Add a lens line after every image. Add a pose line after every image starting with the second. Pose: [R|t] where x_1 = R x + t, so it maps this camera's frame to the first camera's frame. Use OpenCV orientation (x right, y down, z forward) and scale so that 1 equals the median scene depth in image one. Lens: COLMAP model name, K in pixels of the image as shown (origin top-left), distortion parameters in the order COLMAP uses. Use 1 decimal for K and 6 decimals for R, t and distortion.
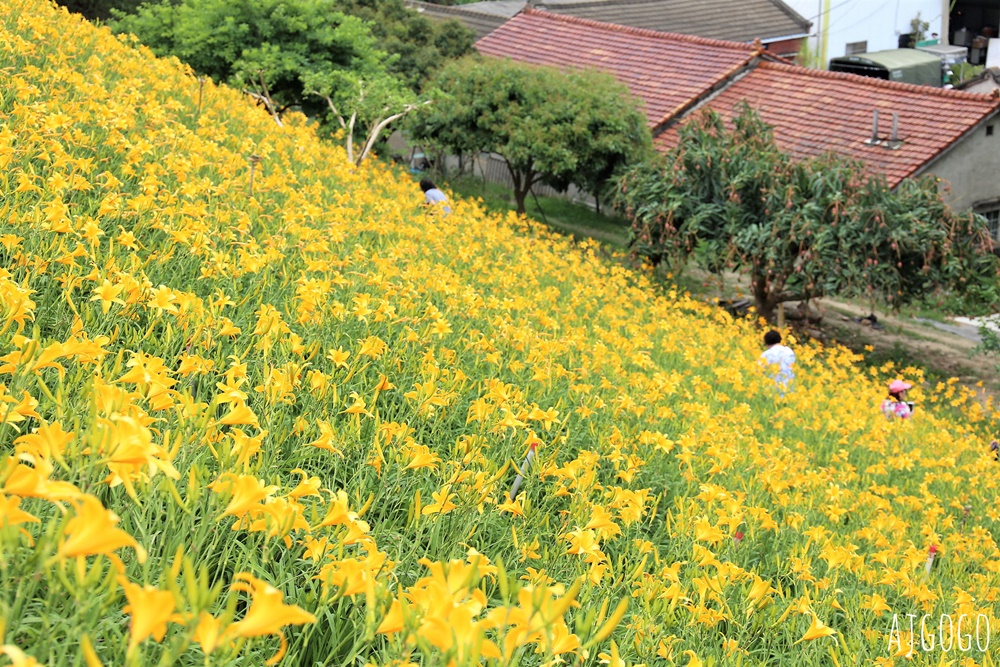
lens RADIAL K [[1698.1, 0, 500.0], [0, 1698.1, 333.5], [0, 0, 1]] dist [0.015775, 0.113951]
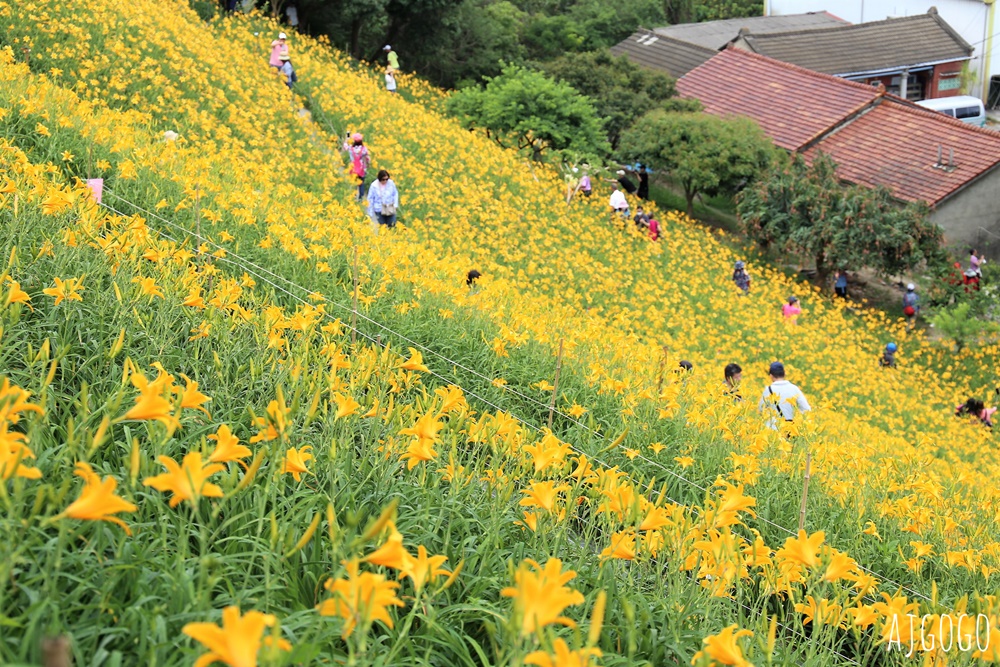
lens RADIAL K [[1827.1, 0, 500.0], [0, 1827.1, 333.5], [0, 0, 1]] dist [0.300417, -0.052271]
pose [[0.986911, 0.049580, -0.153453, 0.113972], [-0.045458, 0.998508, 0.030255, 0.001677], [0.154724, -0.022883, 0.987693, -0.770603]]
